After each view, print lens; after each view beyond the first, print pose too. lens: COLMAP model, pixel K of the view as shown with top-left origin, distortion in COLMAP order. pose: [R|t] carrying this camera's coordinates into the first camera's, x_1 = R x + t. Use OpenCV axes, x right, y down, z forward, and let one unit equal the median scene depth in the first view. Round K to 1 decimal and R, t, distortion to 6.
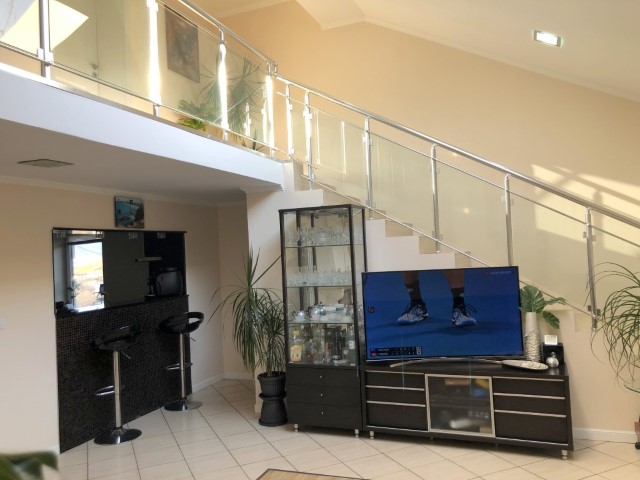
lens RADIAL K [[525.8, 0, 323.6], [0, 525.8, 238.7], [0, 0, 1]] dist [0.030749, -0.002714]
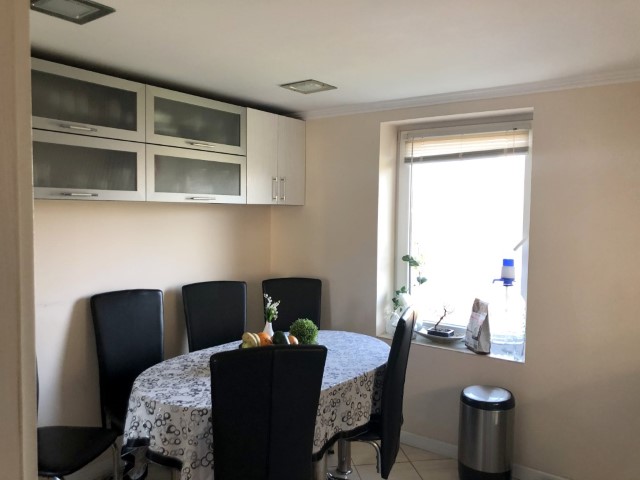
lens RADIAL K [[525.8, 0, 323.6], [0, 525.8, 238.7], [0, 0, 1]] dist [0.030749, -0.002714]
pose [[0.967698, 0.076380, -0.240265, -0.600348], [-0.053651, 0.993564, 0.099765, 0.048313], [0.246338, -0.083652, 0.965567, 0.748486]]
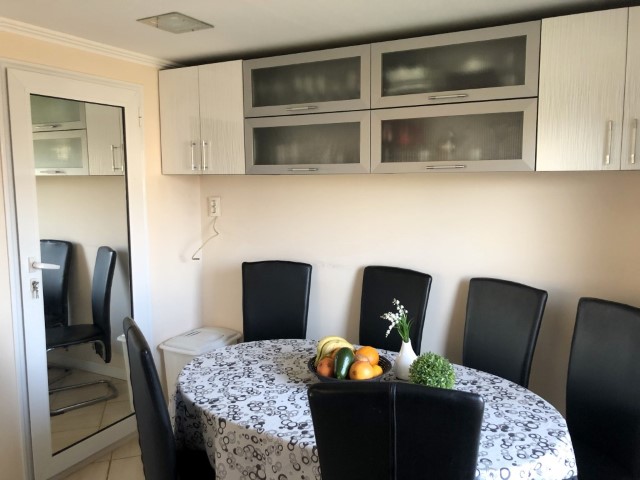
lens RADIAL K [[525.8, 0, 323.6], [0, 525.8, 238.7], [0, 0, 1]] dist [0.030749, -0.002714]
pose [[-0.117316, 0.162747, -0.979668, -0.431720], [0.040853, 0.986436, 0.158979, 0.053352], [0.992254, -0.021372, -0.122373, 1.178680]]
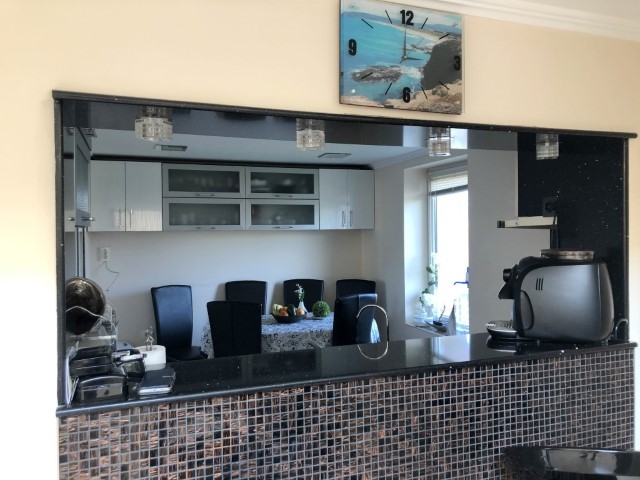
lens RADIAL K [[525.8, 0, 323.6], [0, 525.8, 238.7], [0, 0, 1]] dist [0.030749, -0.002714]
pose [[0.667573, 0.049565, -0.742893, -0.159636], [0.000787, 0.997734, 0.067275, 0.027423], [0.744544, -0.045495, 0.666021, 0.697559]]
